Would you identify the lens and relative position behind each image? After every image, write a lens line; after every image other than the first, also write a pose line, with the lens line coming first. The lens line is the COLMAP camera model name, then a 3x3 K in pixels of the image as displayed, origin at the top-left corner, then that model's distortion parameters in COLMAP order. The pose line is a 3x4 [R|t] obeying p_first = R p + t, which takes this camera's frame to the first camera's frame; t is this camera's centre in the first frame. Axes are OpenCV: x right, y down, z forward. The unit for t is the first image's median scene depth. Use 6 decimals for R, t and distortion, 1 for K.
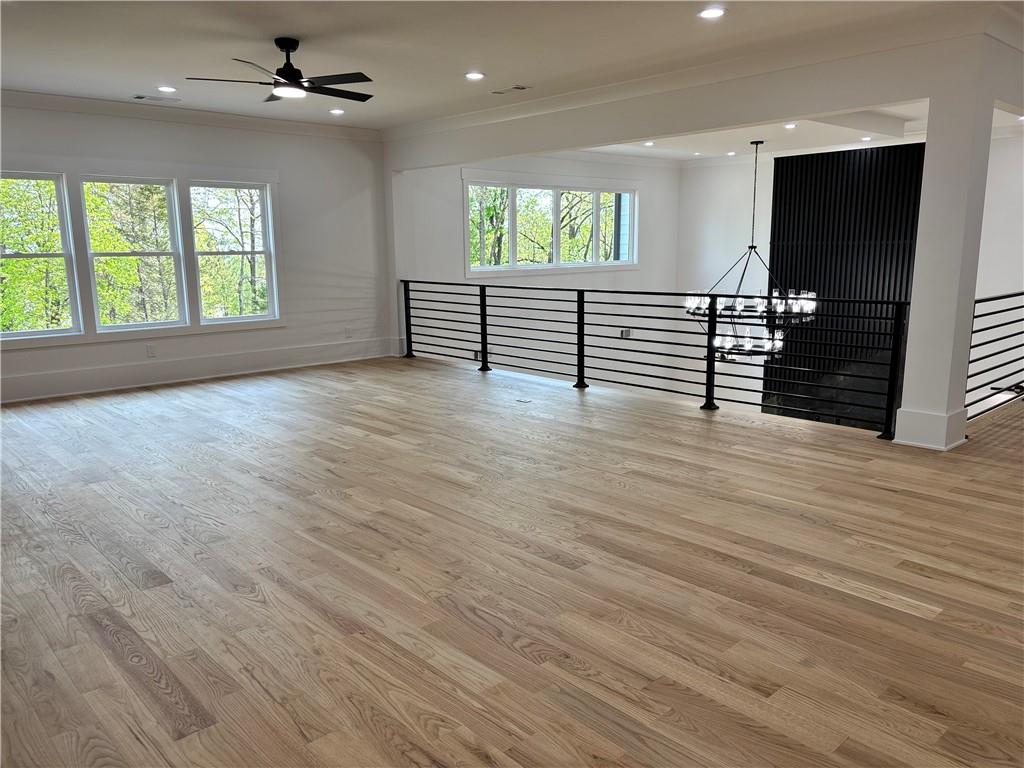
lens RADIAL K [[785.8, 0, 512.0], [0, 785.8, 384.0], [0, 0, 1]] dist [0.035115, -0.026826]
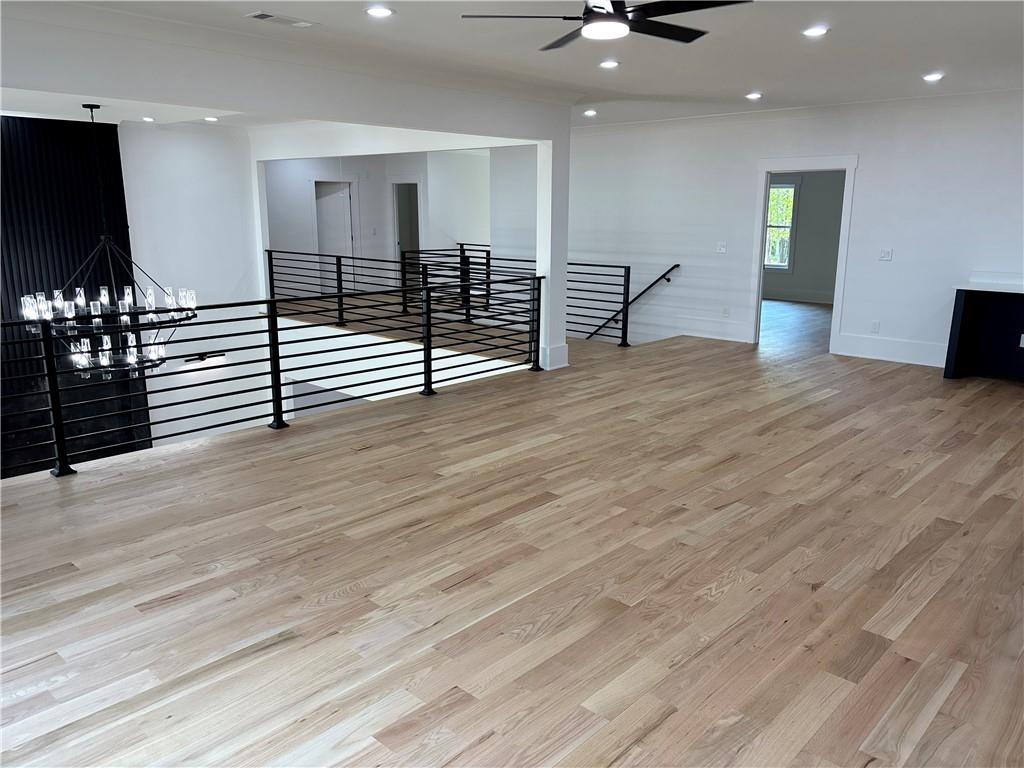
lens RADIAL K [[785.8, 0, 512.0], [0, 785.8, 384.0], [0, 0, 1]] dist [0.035115, -0.026826]
pose [[-0.078122, -0.215478, 0.973379, -1.014159], [0.166696, 0.959794, 0.225849, -0.258938], [-0.982909, 0.179902, -0.039062, 1.178465]]
